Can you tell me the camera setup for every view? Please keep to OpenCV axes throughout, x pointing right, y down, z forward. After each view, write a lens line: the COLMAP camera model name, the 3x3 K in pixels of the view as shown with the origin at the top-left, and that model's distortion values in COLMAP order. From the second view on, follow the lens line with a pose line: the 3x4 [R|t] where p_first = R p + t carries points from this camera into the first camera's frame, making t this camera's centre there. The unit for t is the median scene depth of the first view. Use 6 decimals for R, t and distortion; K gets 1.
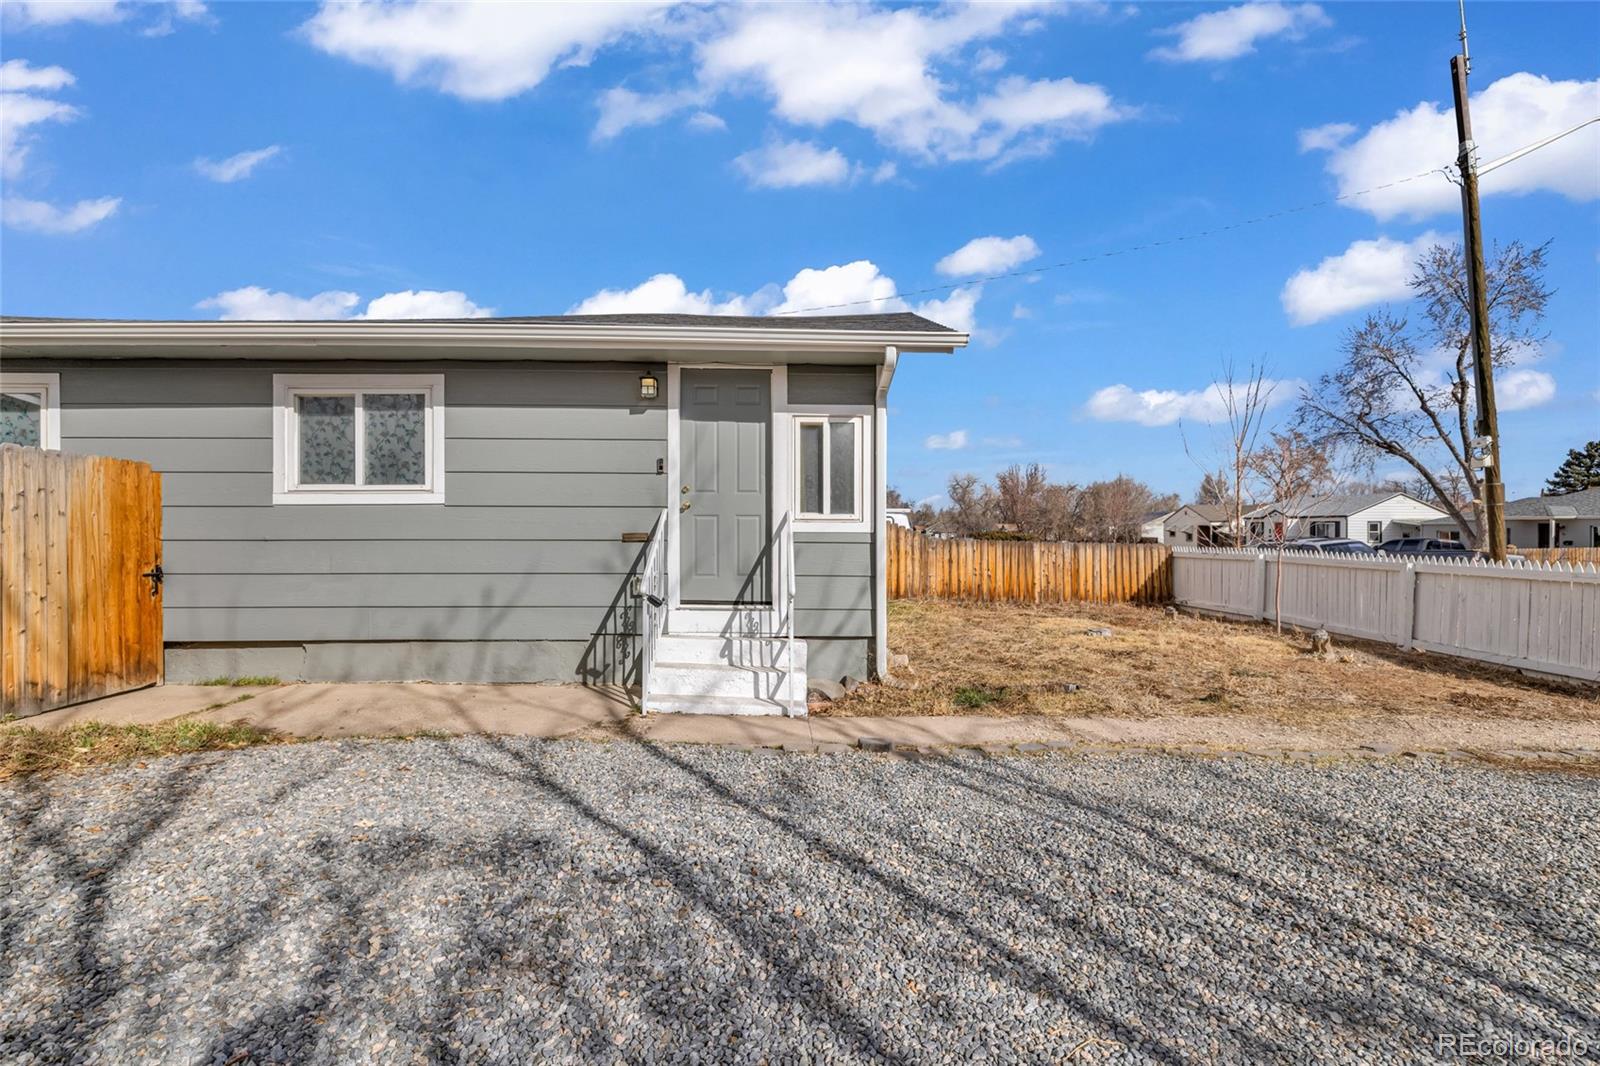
lens RADIAL K [[684.3, 0, 804.5], [0, 684.3, 527.5], [0, 0, 1]] dist [0.000830, 0.000061]
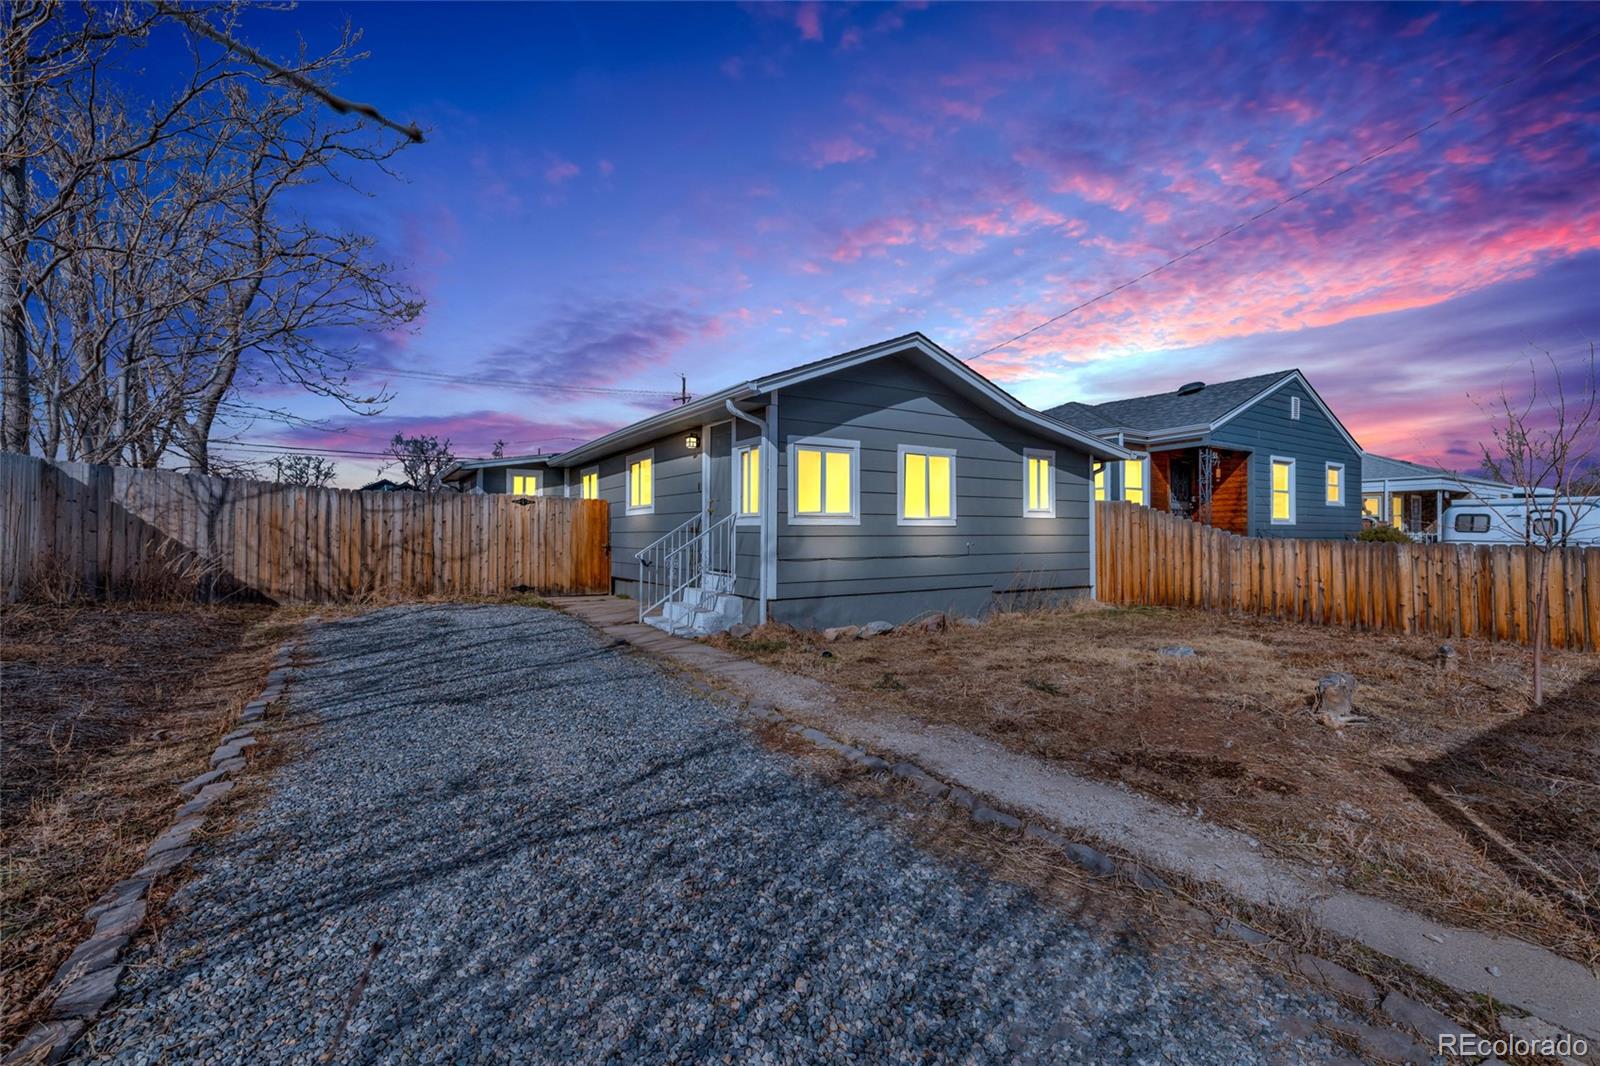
lens RADIAL K [[684.3, 0, 801.5], [0, 684.3, 533.8], [0, 0, 1]] dist [0.000830, 0.000061]
pose [[0.525754, -0.003157, -0.850631, 0.601631], [0.001712, 0.999995, -0.002653, 0.013048], [0.850635, -0.000062, 0.525756, 0.144570]]
